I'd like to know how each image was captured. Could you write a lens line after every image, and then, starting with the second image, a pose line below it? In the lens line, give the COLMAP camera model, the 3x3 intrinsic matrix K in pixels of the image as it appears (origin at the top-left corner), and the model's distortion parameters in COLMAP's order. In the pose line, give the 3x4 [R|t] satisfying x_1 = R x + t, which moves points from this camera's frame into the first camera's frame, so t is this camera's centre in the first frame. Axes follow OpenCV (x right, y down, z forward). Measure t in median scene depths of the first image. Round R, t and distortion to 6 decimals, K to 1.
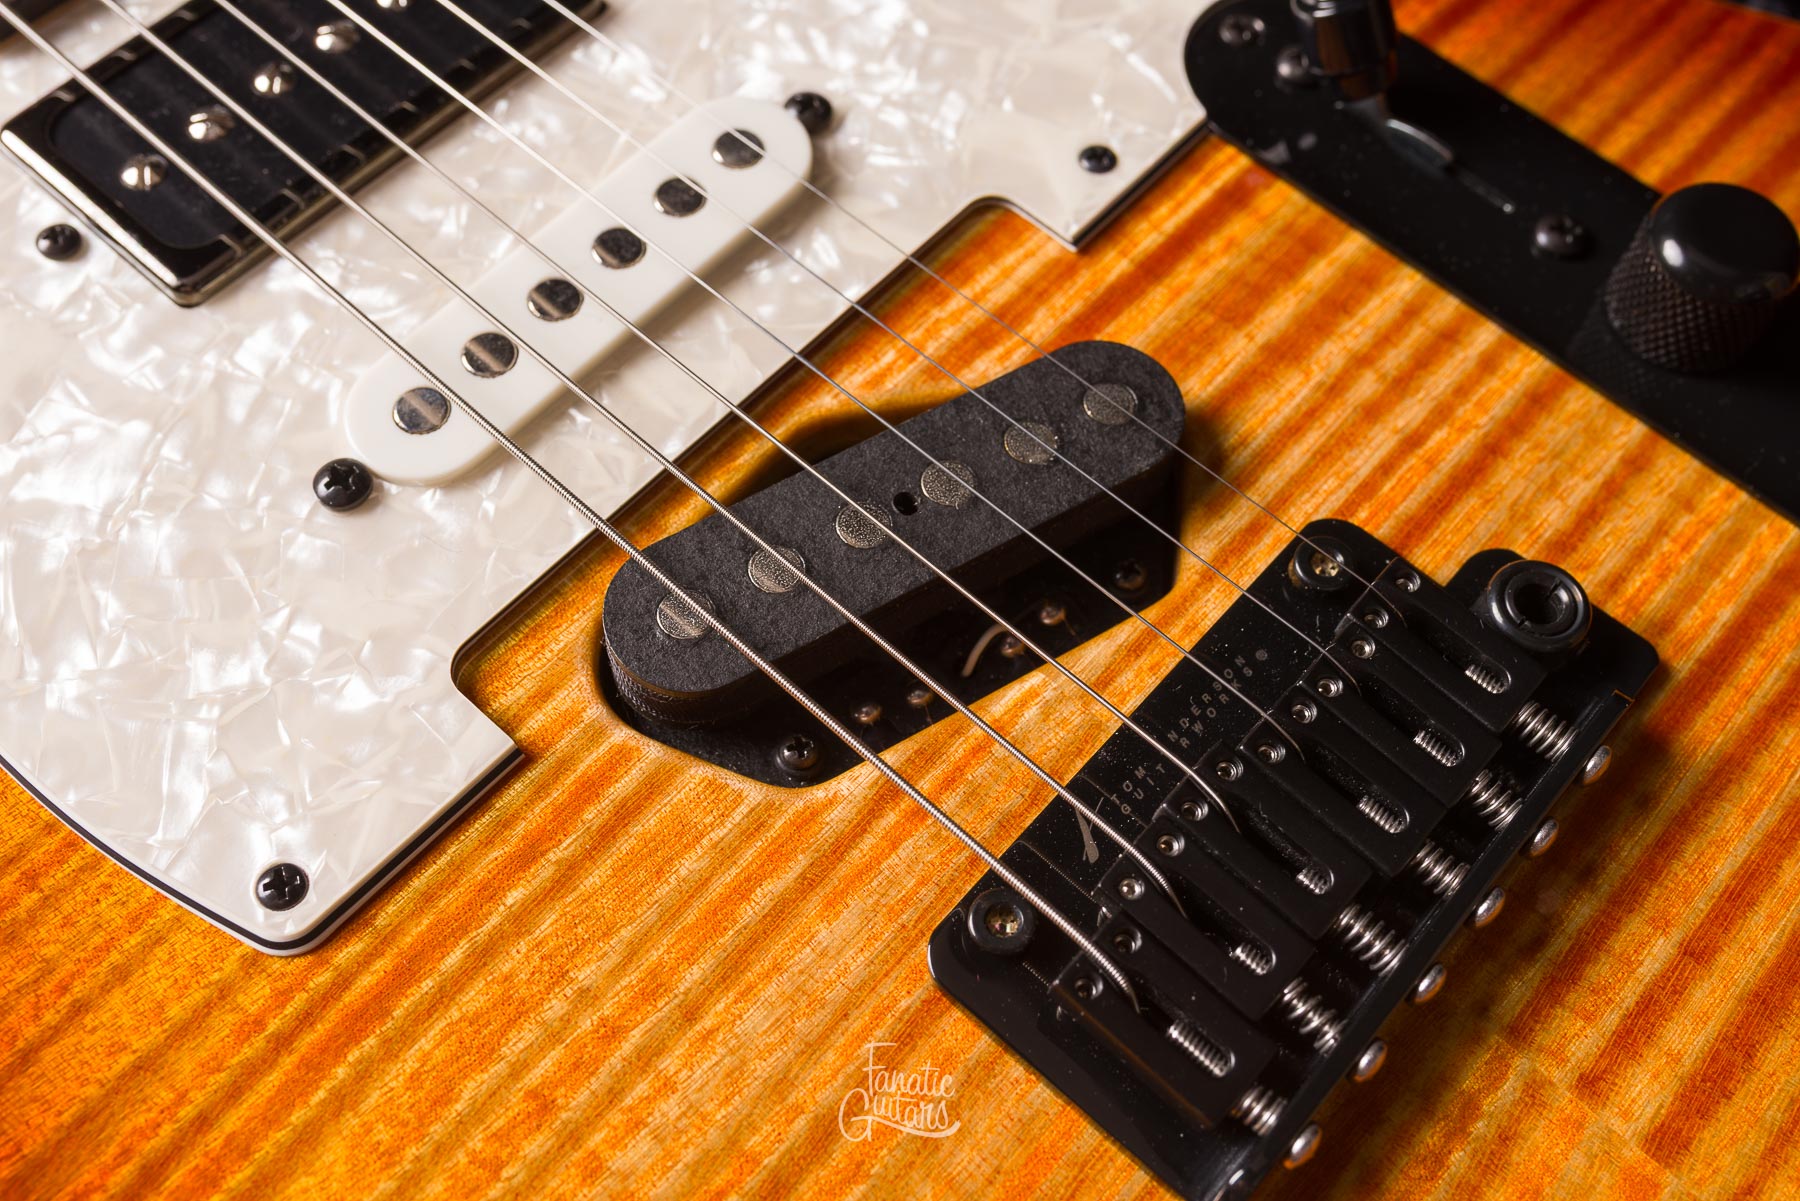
lens RADIAL K [[1957.6, 0, 902.8], [0, 1957.6, 558.4], [0, 0, 1]] dist [0.003024, -0.014475]
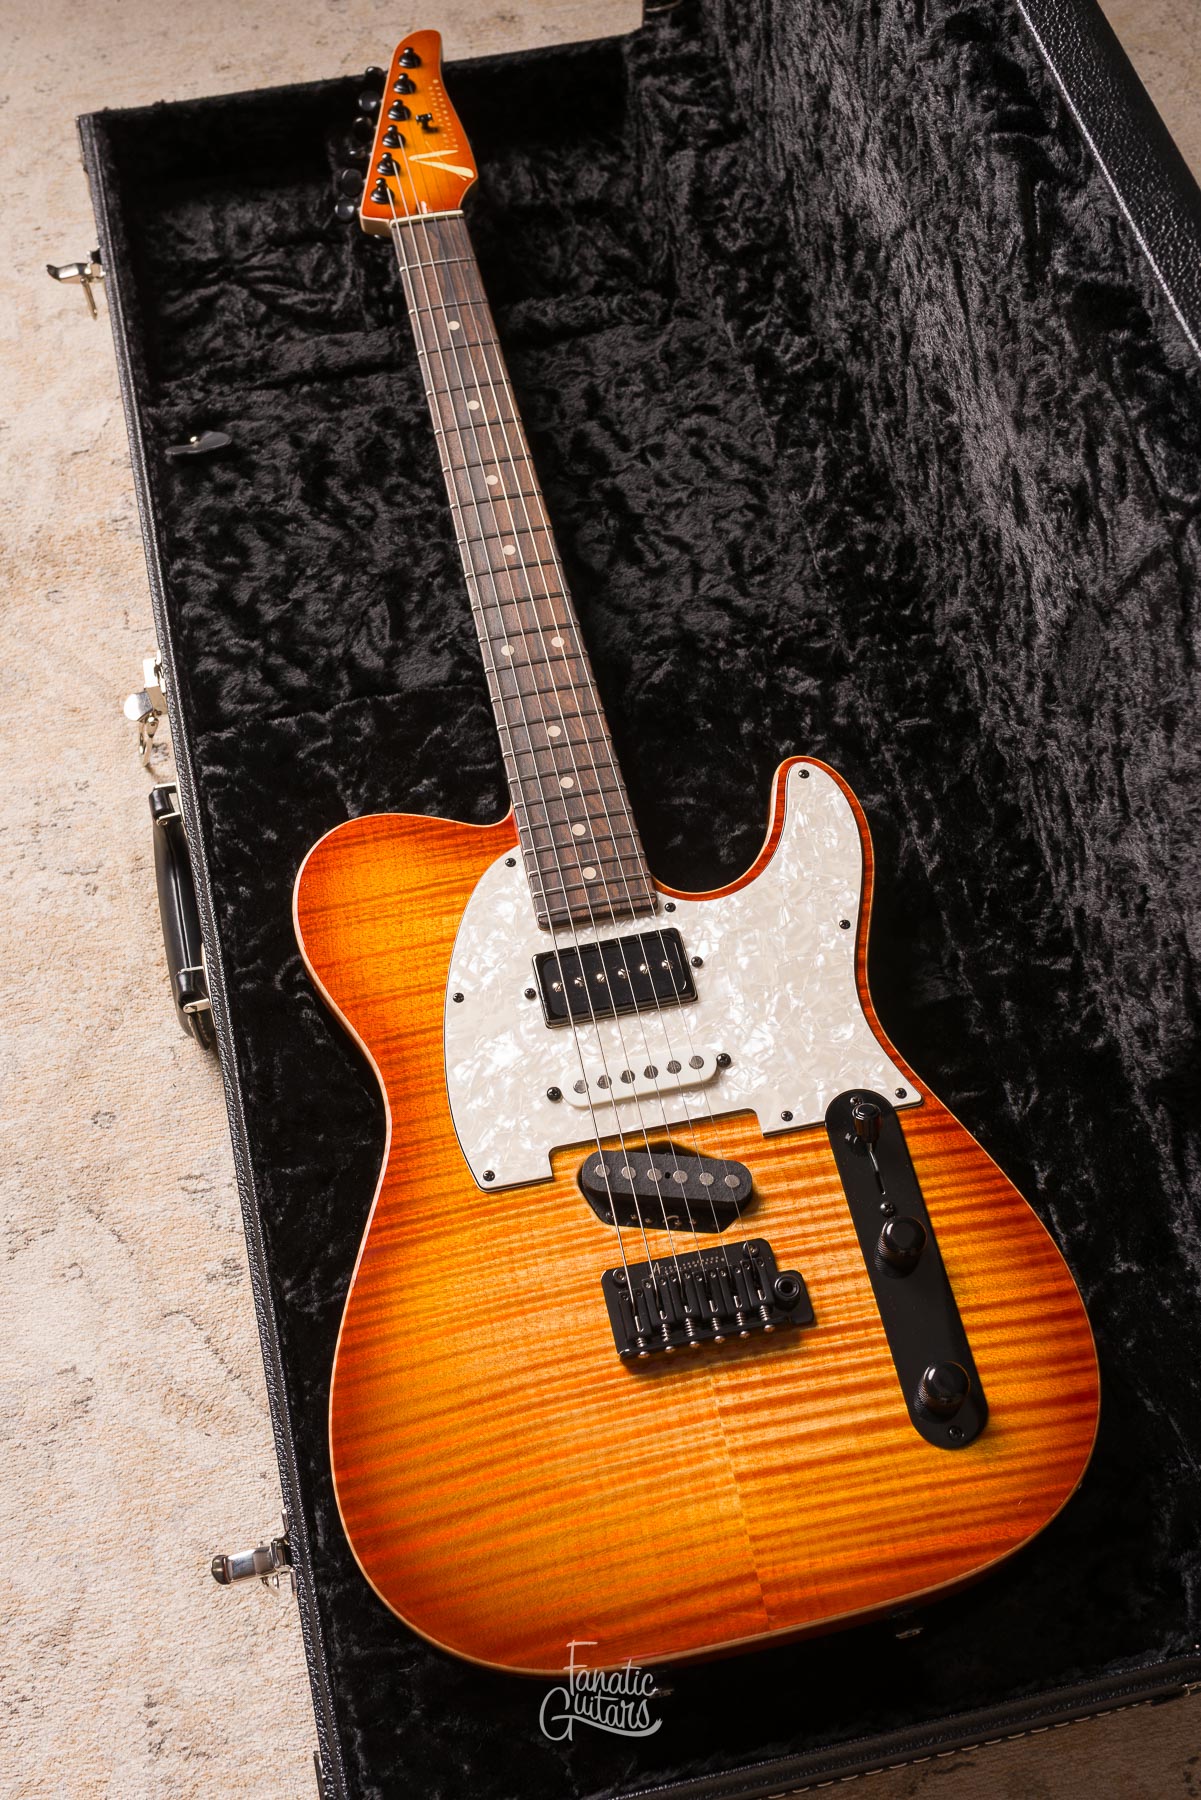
lens RADIAL K [[1957.6, 0, 601.9], [0, 1957.6, 895.4], [0, 0, 1]] dist [0.003024, -0.014475]
pose [[0.806830, 0.489120, -0.331341, 0.876861], [-0.498252, 0.864724, 0.063226, -0.663147], [0.317443, 0.114078, 0.941390, -2.647710]]
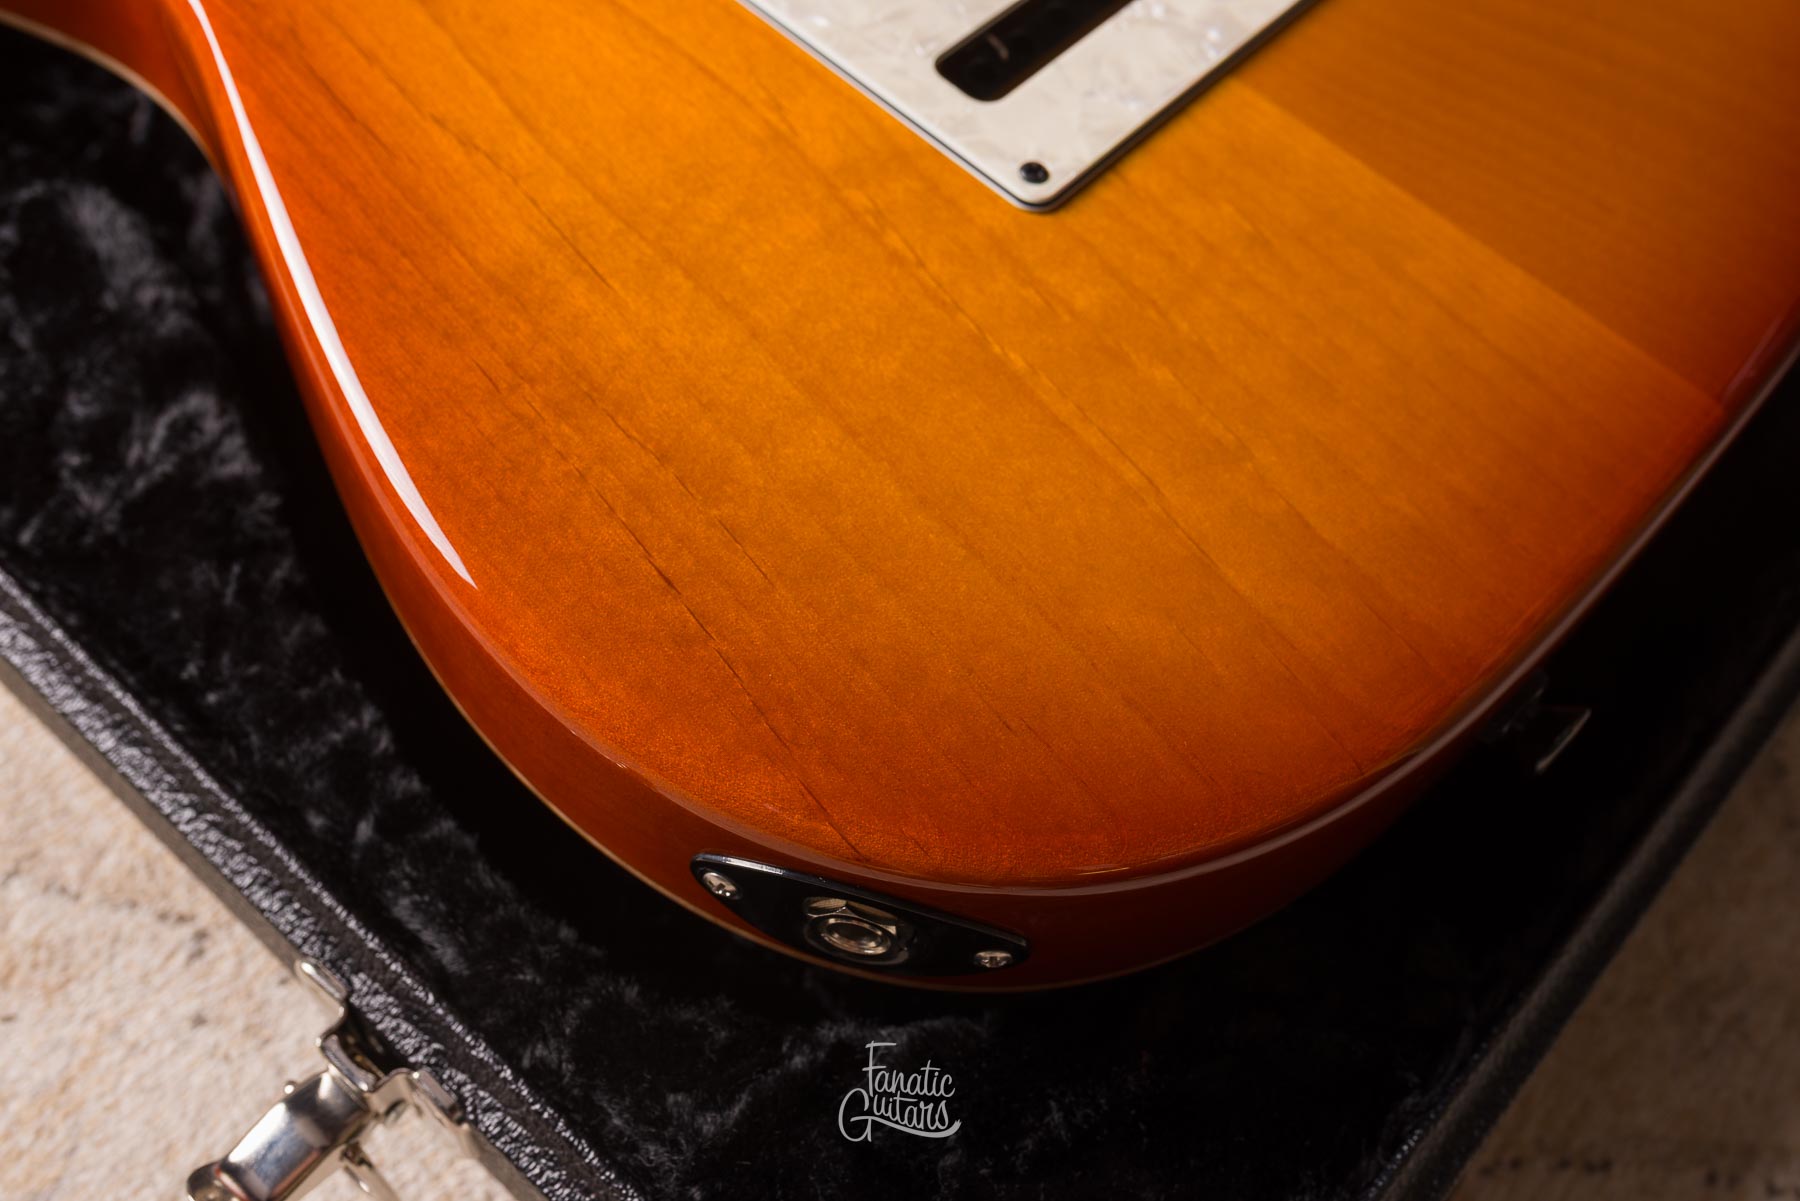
lens RADIAL K [[1805.6, 0, 904.9], [0, 1805.6, 600.8], [0, 0, 1]] dist [-0.000873, 0.005845]
pose [[0.999430, 0.021209, 0.026267, 0.101752], [-0.019498, 0.997776, -0.063740, 0.700124], [-0.027560, 0.063191, 0.997621, -0.467672]]
